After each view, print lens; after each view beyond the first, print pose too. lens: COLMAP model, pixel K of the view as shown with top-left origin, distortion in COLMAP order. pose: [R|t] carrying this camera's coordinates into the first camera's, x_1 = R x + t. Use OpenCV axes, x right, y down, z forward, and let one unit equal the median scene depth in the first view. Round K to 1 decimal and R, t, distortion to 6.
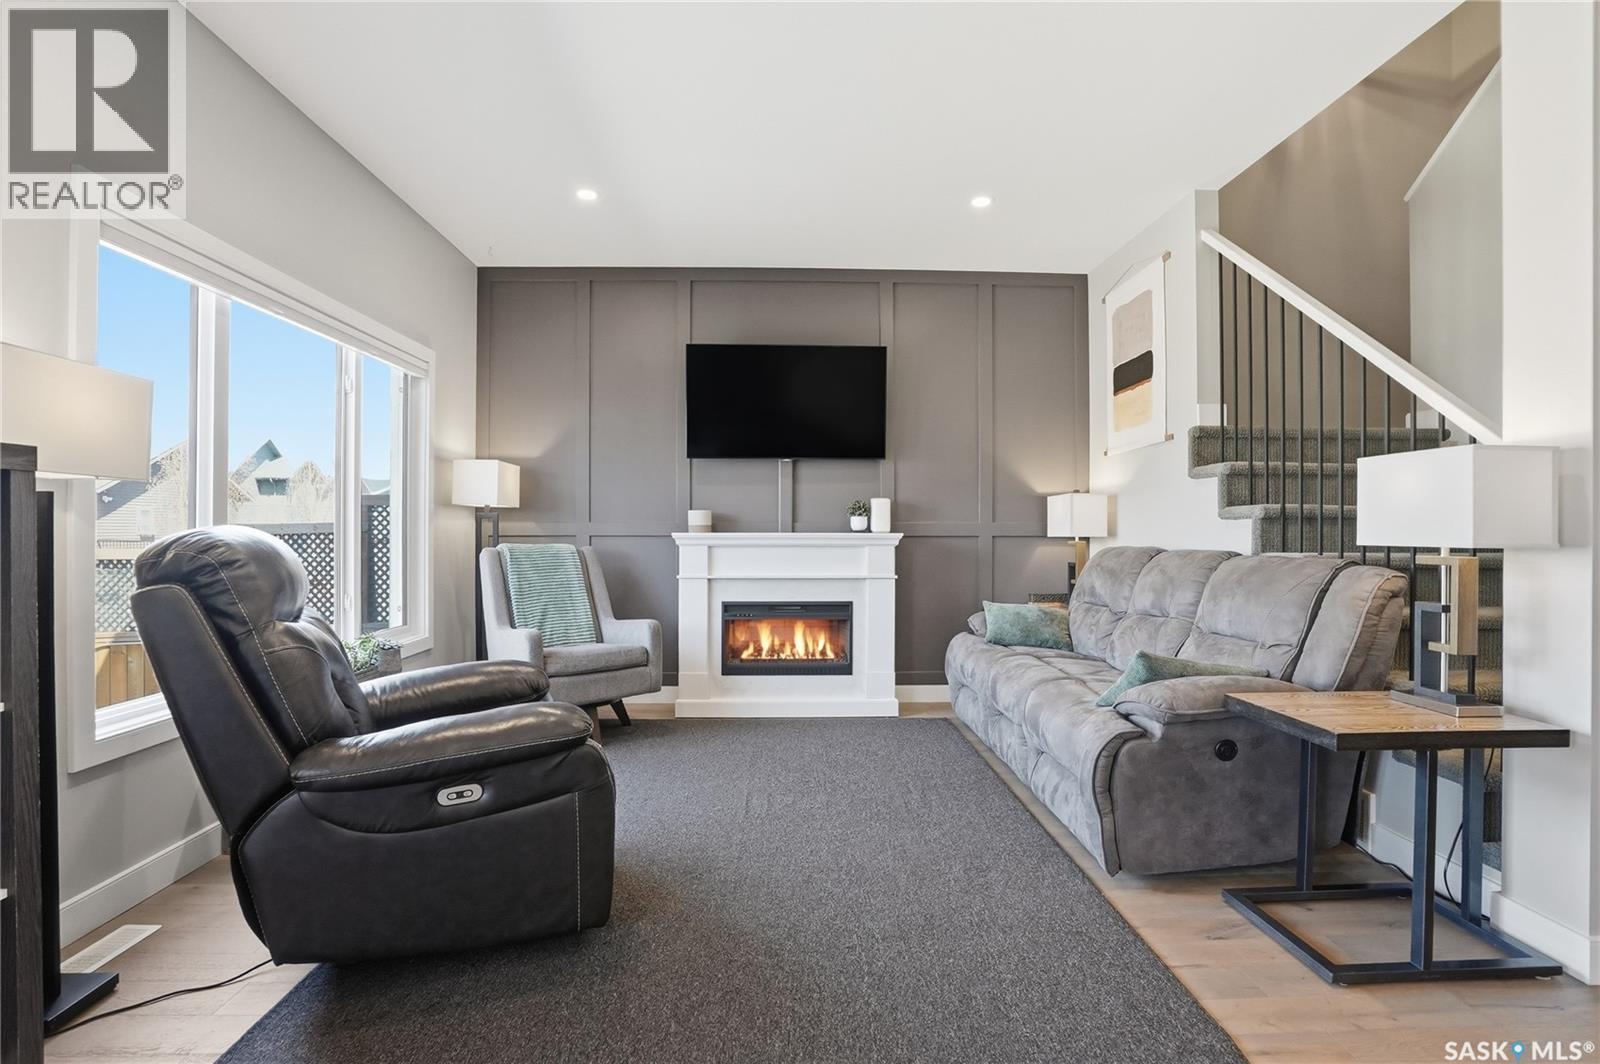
lens RADIAL K [[756.9, 0, 828.8], [0, 756.9, 531.3], [0, 0, 1]] dist [-0.031719, 0.006348]
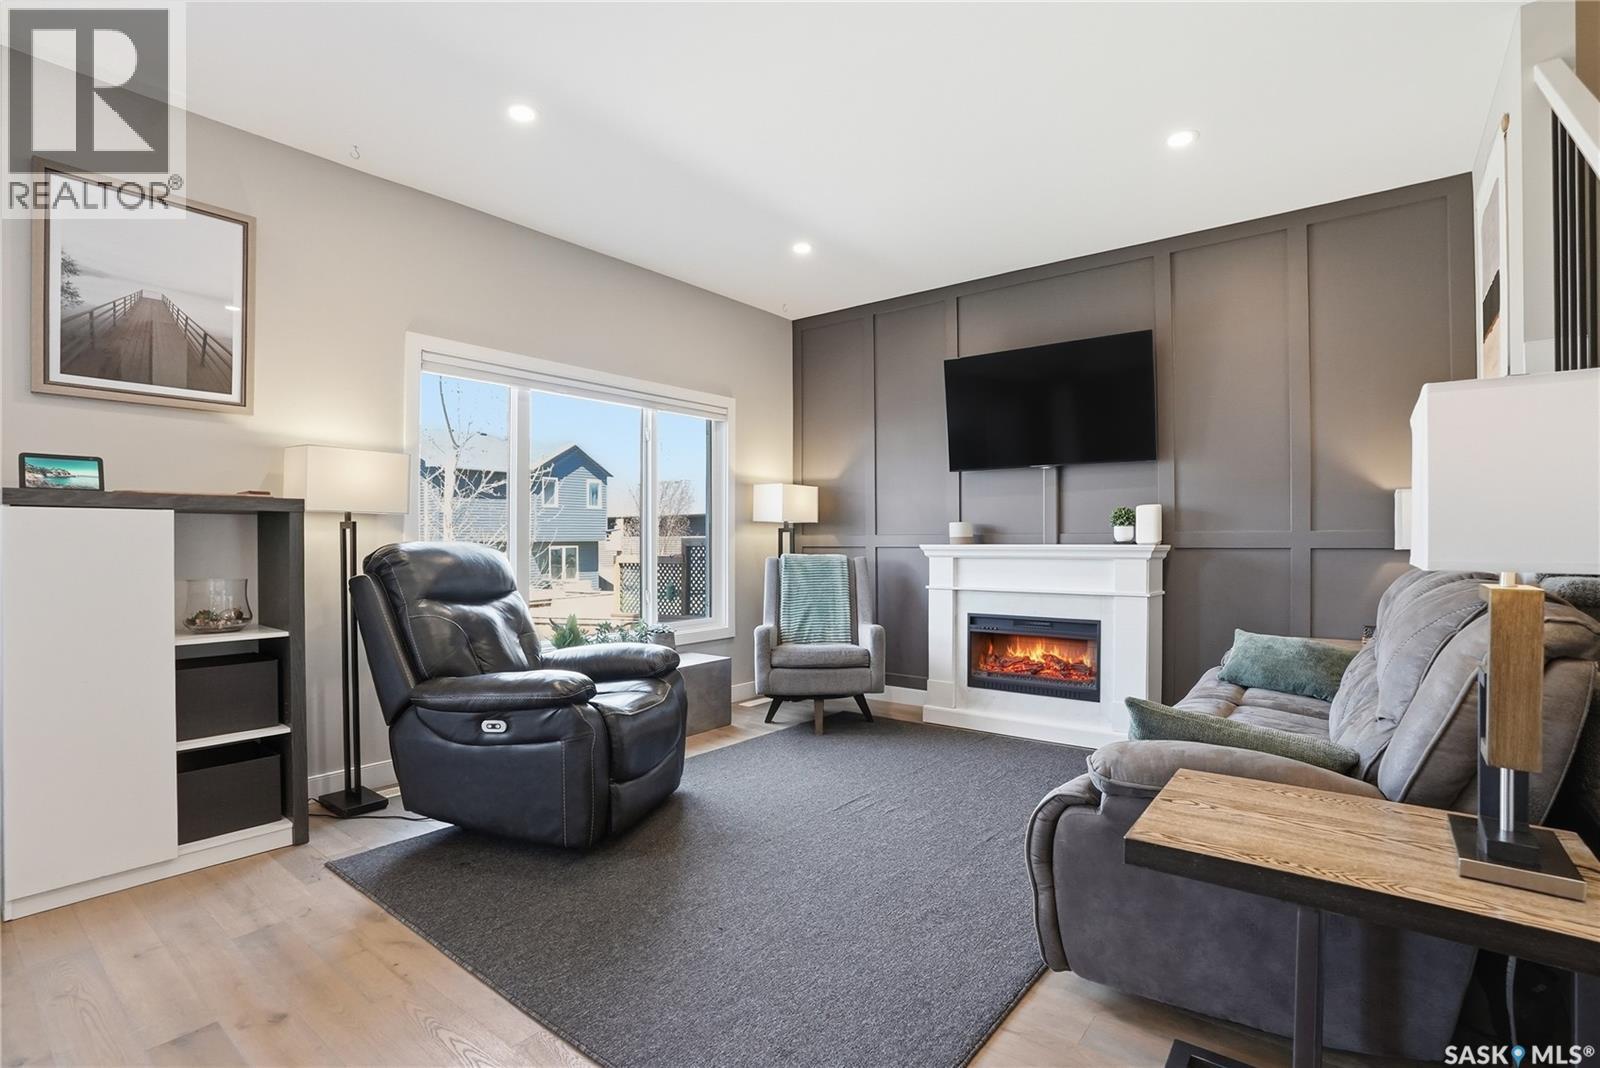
lens RADIAL K [[756.9, 0, 839.6], [0, 756.9, 547.3], [0, 0, 1]] dist [-0.031719, 0.006348]
pose [[0.772243, 0.002161, -0.635323, 0.365326], [0.001672, 0.999984, 0.005433, 0.000086], [0.635325, -0.005258, 0.772227, 0.119828]]
